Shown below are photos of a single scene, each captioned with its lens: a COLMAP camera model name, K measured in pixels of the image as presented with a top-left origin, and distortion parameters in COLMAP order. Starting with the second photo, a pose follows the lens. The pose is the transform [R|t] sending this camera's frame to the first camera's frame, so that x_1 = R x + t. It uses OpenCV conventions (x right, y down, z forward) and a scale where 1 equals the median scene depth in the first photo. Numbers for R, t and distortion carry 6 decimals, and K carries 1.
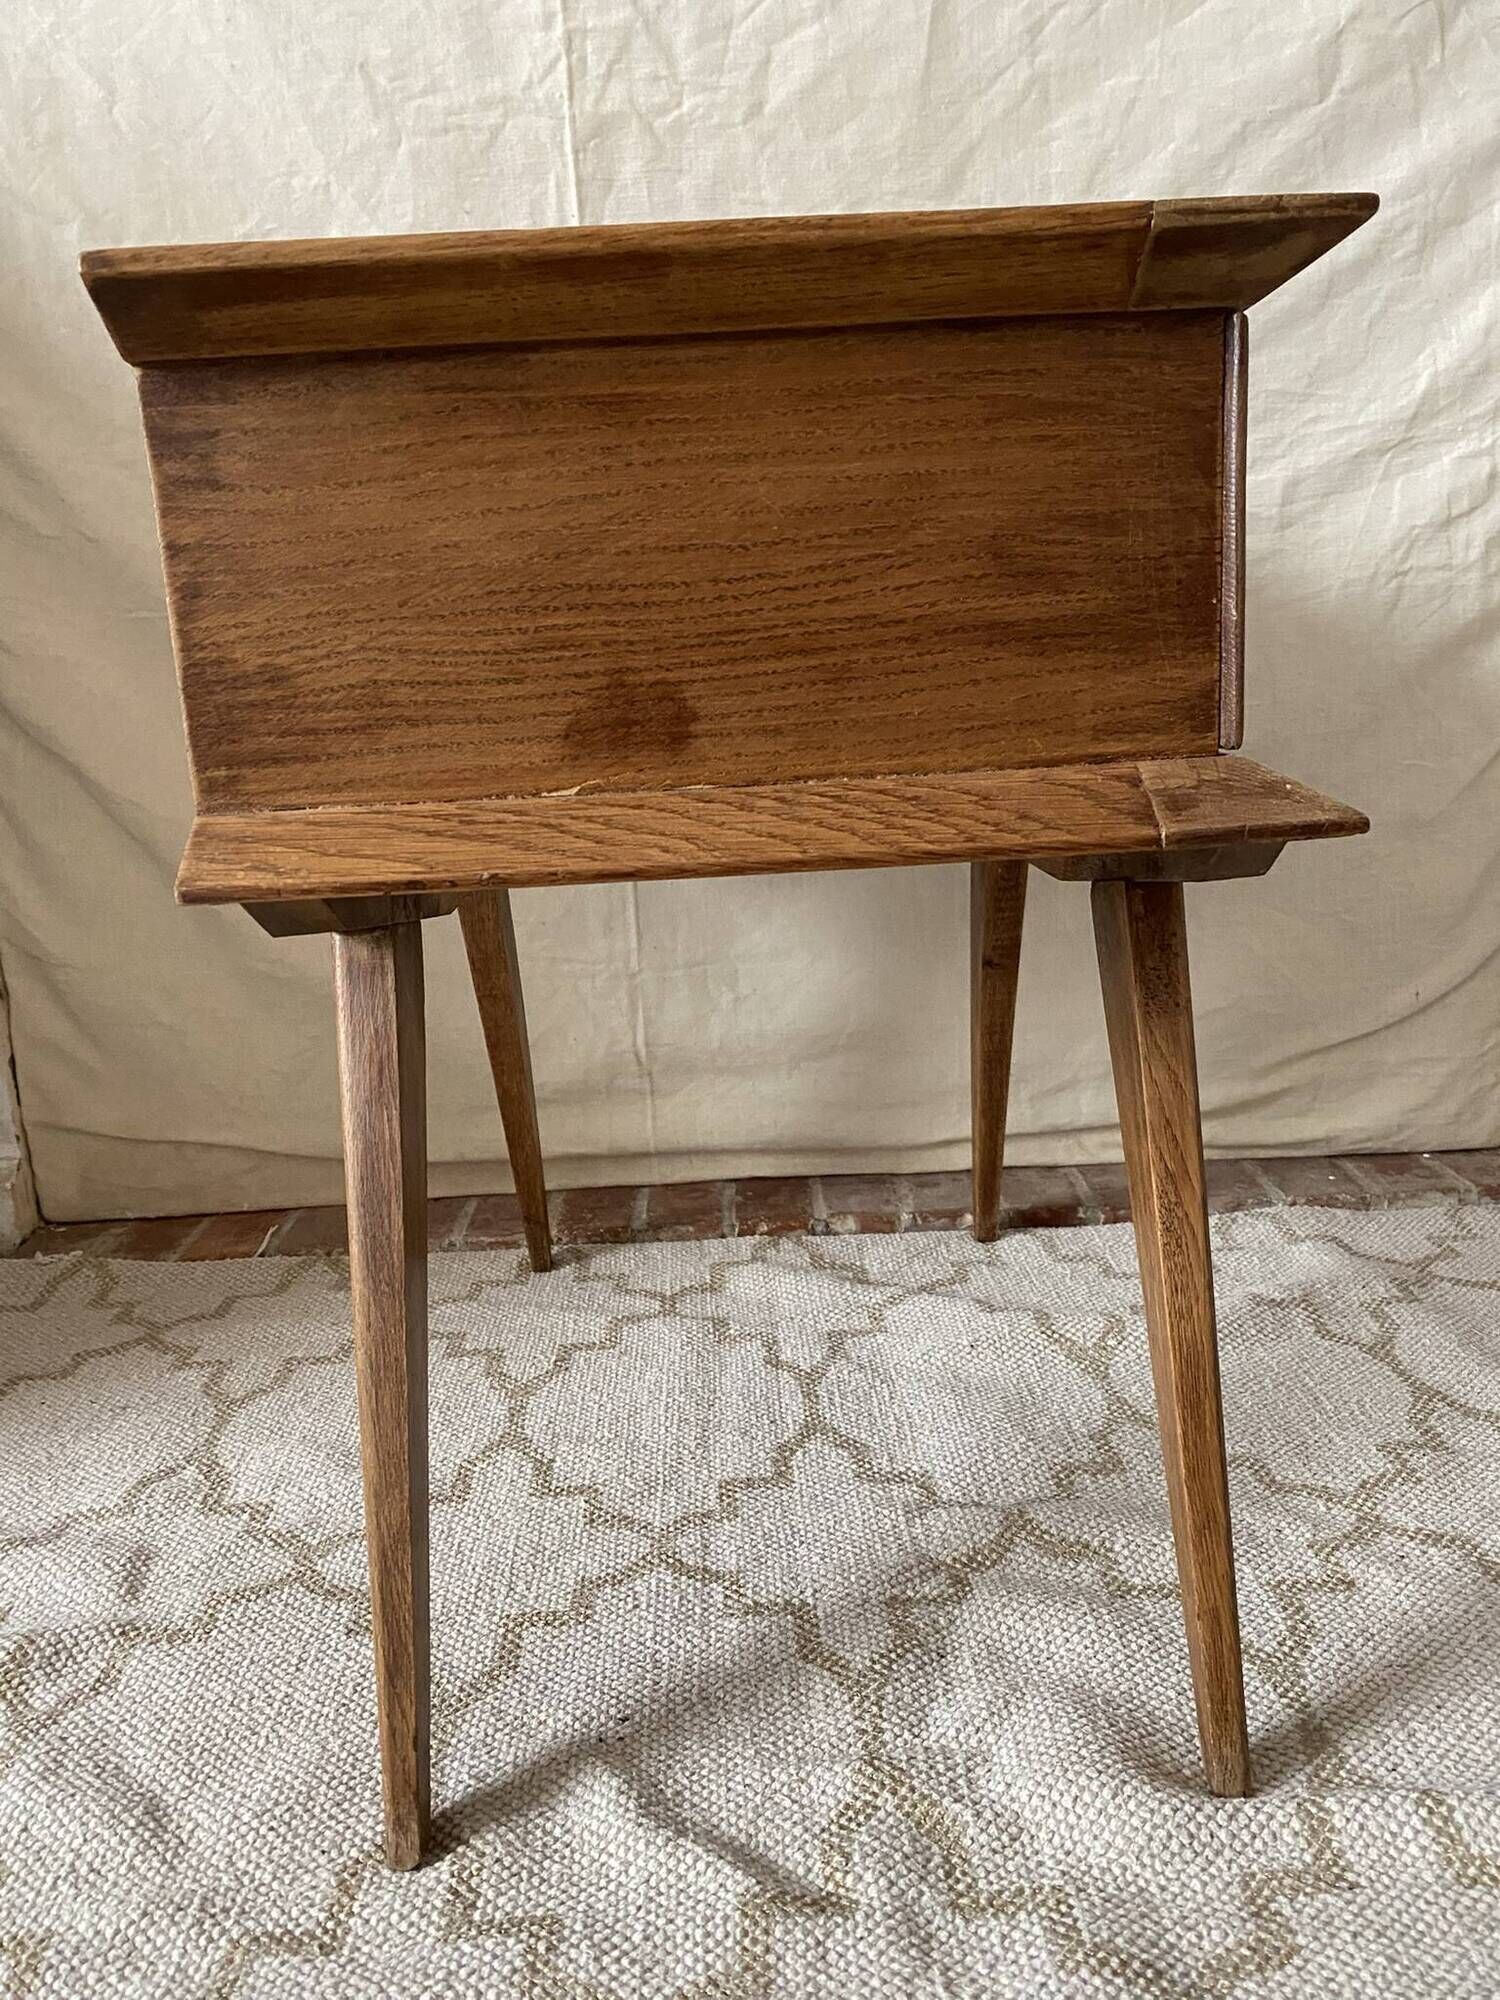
lens RADIAL K [[1542.7, 0, 759.8], [0, 1542.7, 984.7], [0, 0, 1]] dist [-0.016067, 0.007941]
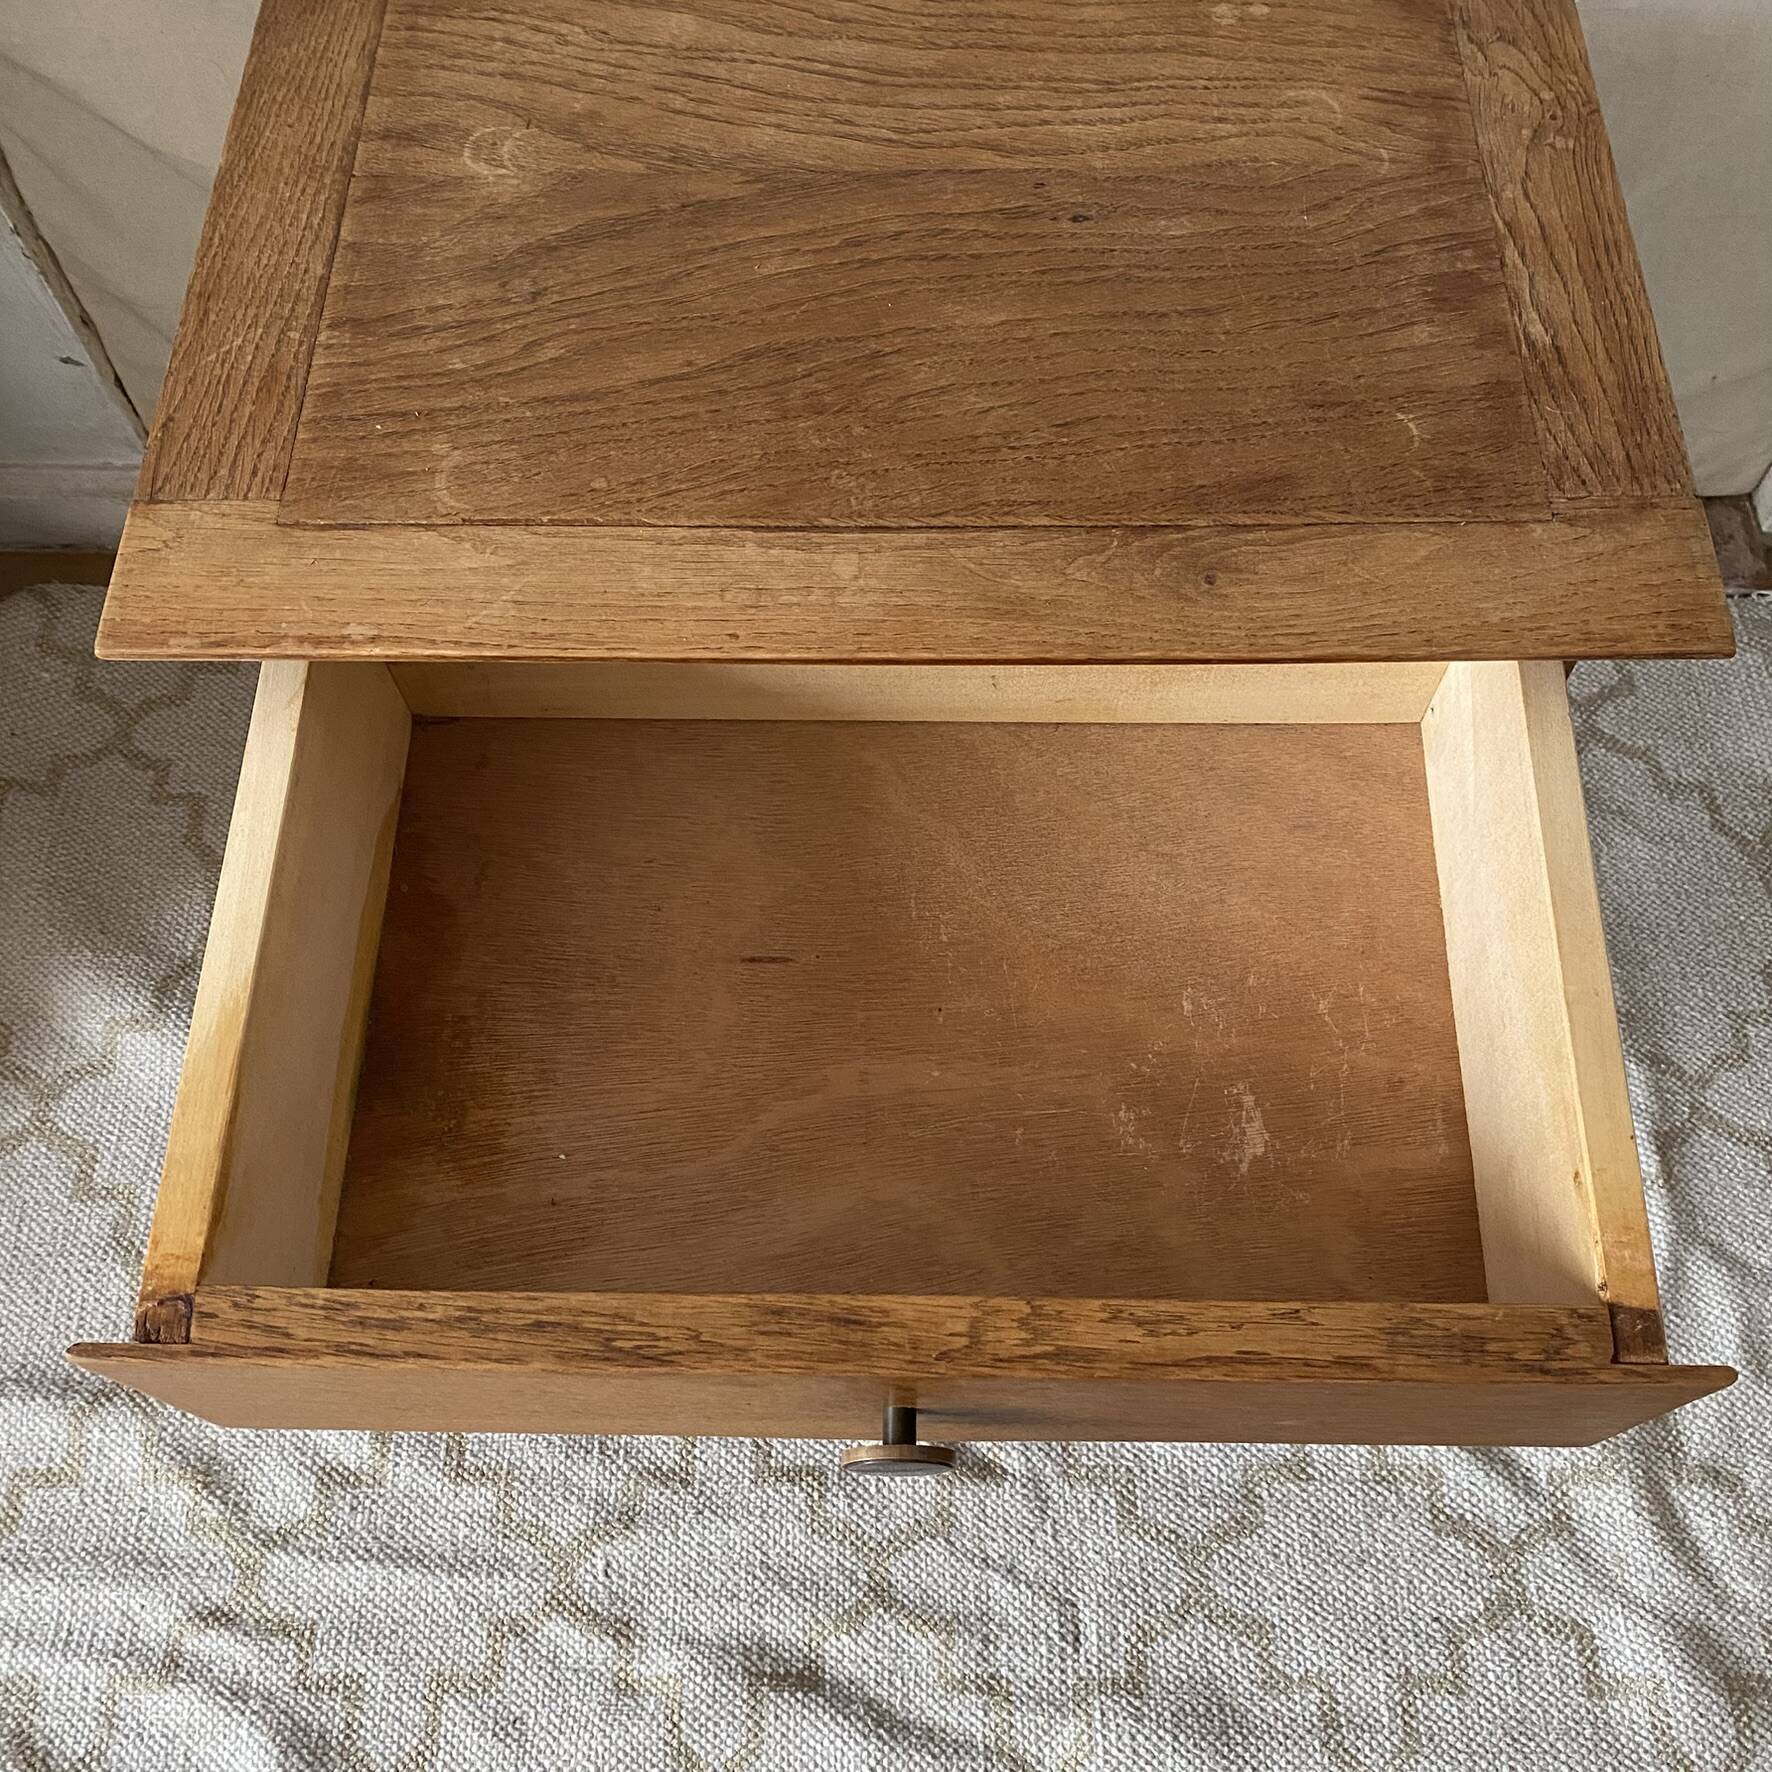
lens RADIAL K [[1818.0, 0, 904.1], [0, 1818.0, 895.7], [0, 0, 1]] dist [0.007990, 0.000000]
pose [[0.999228, 0.029312, 0.026160, -0.083373], [-0.038834, 0.636045, 0.770674, -0.940946], [0.005951, -0.771095, 0.636693, 0.172238]]
